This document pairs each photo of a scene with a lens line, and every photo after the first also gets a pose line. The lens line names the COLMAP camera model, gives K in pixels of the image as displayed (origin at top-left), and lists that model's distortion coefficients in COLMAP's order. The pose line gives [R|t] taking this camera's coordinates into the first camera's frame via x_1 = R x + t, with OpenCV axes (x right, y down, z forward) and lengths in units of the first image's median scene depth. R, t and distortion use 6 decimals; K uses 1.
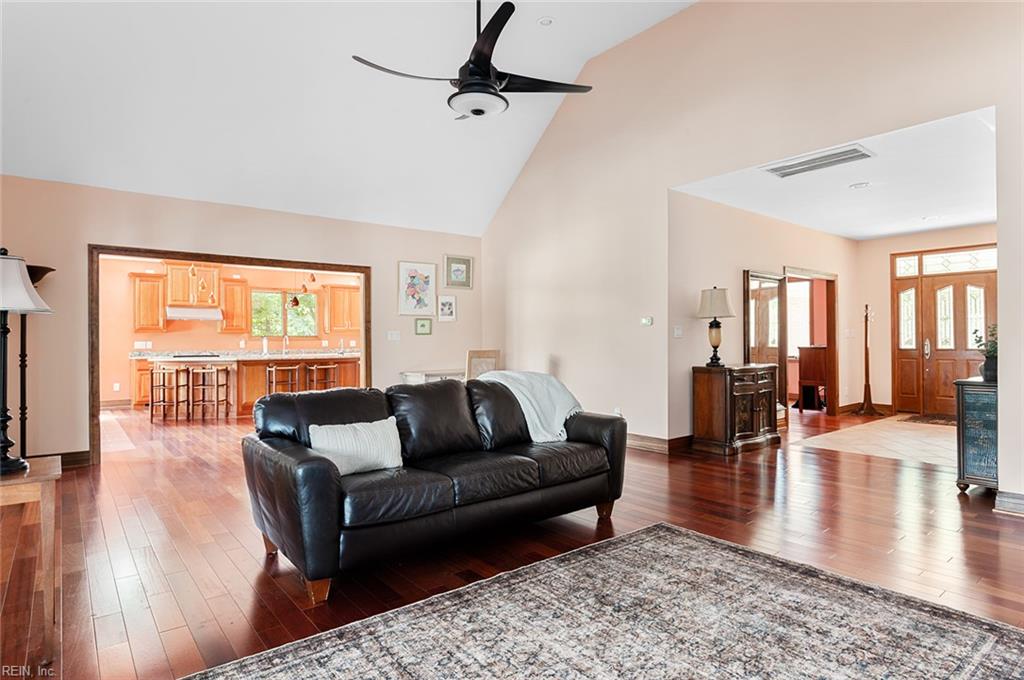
lens RADIAL K [[581.2, 0, 512.0], [0, 581.2, 340.0], [0, 0, 1]] dist [-0.003319, -0.002470]
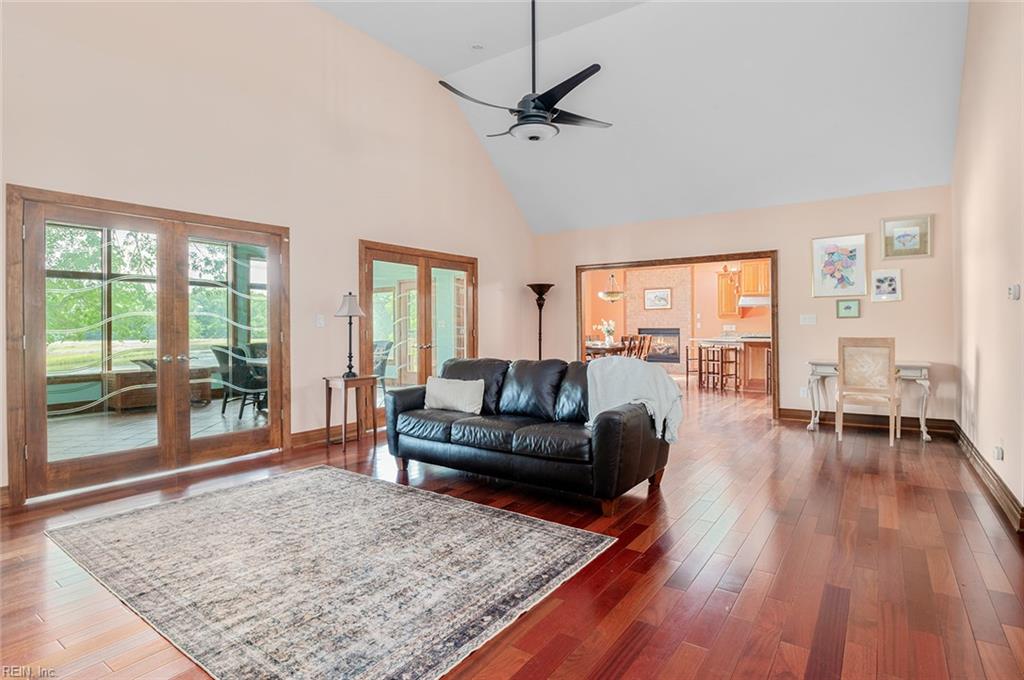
lens RADIAL K [[529.4, 0, 517.1], [0, 529.4, 330.2], [0, 0, 1]] dist [-0.018818, -0.000320]
pose [[0.256625, 0.010564, -0.966453, 1.182492], [0.006115, 0.999903, 0.012553, -0.009860], [0.966492, -0.009131, 0.256536, 0.796105]]
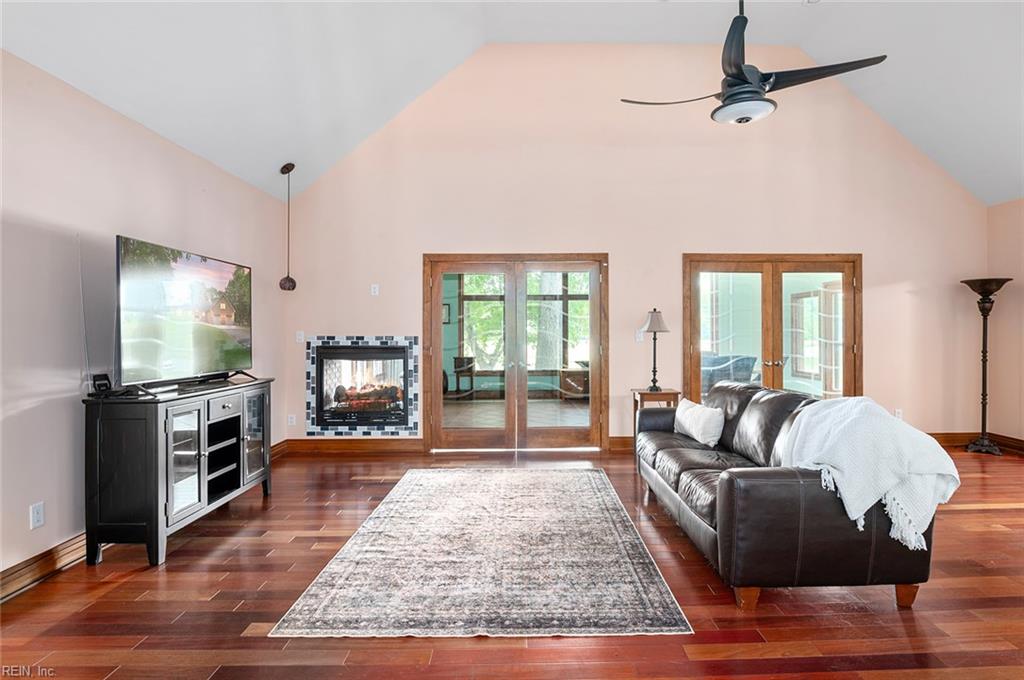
lens RADIAL K [[529.4, 0, 517.1], [0, 529.4, 330.2], [0, 0, 1]] dist [-0.018818, -0.000320]
pose [[-0.638940, 0.007117, -0.769224, 1.038025], [0.009694, 0.999952, 0.001200, -0.049666], [0.769195, -0.006690, -0.638979, 1.496529]]
